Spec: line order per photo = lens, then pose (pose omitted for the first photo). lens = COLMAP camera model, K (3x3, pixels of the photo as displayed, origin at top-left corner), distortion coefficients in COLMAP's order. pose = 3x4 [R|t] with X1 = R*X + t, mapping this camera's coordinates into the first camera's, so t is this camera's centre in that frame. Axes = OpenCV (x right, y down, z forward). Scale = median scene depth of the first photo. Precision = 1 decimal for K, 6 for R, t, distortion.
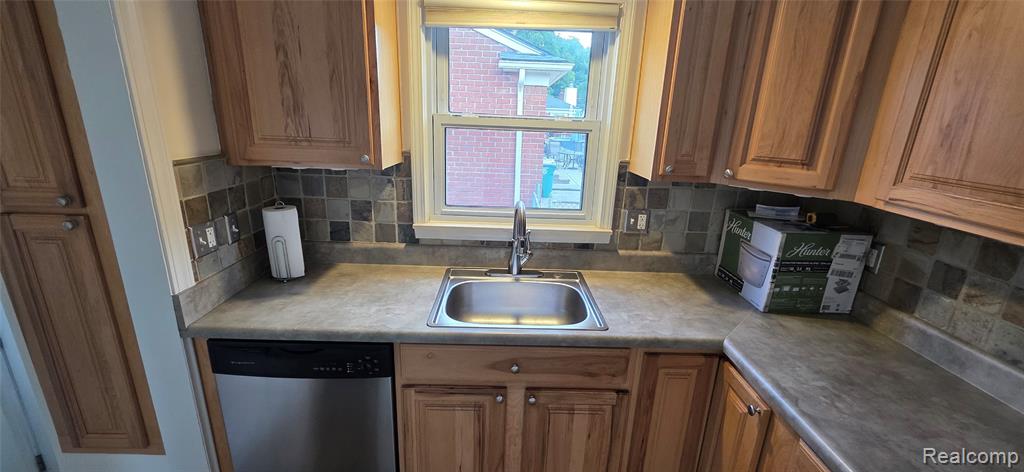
lens RADIAL K [[408.1, 0, 515.0], [0, 408.1, 236.3], [0, 0, 1]] dist [0.003403, -0.000084]
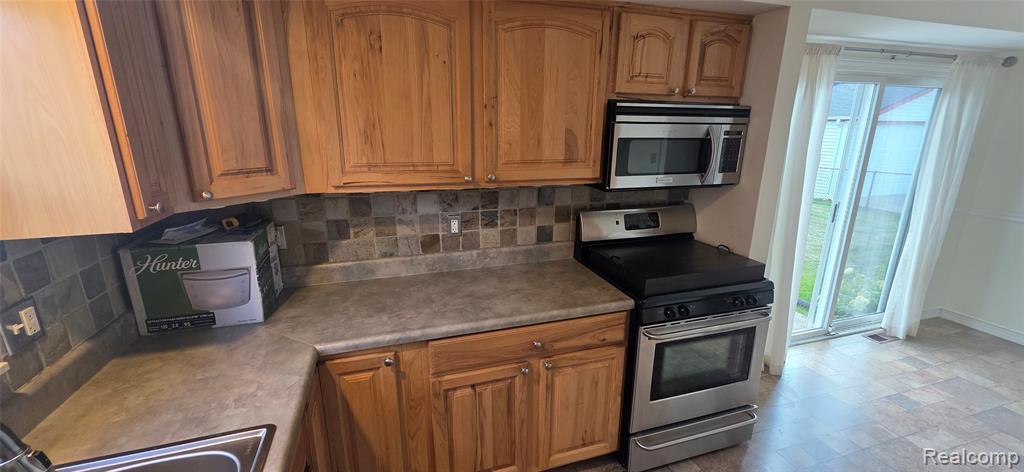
lens RADIAL K [[408.1, 0, 515.0], [0, 408.1, 236.3], [0, 0, 1]] dist [0.003403, -0.000084]
pose [[-0.292183, -0.286041, 0.912584, -0.428098], [0.256058, 0.895988, 0.362822, -0.208025], [-0.921446, 0.339685, -0.188550, 0.565797]]
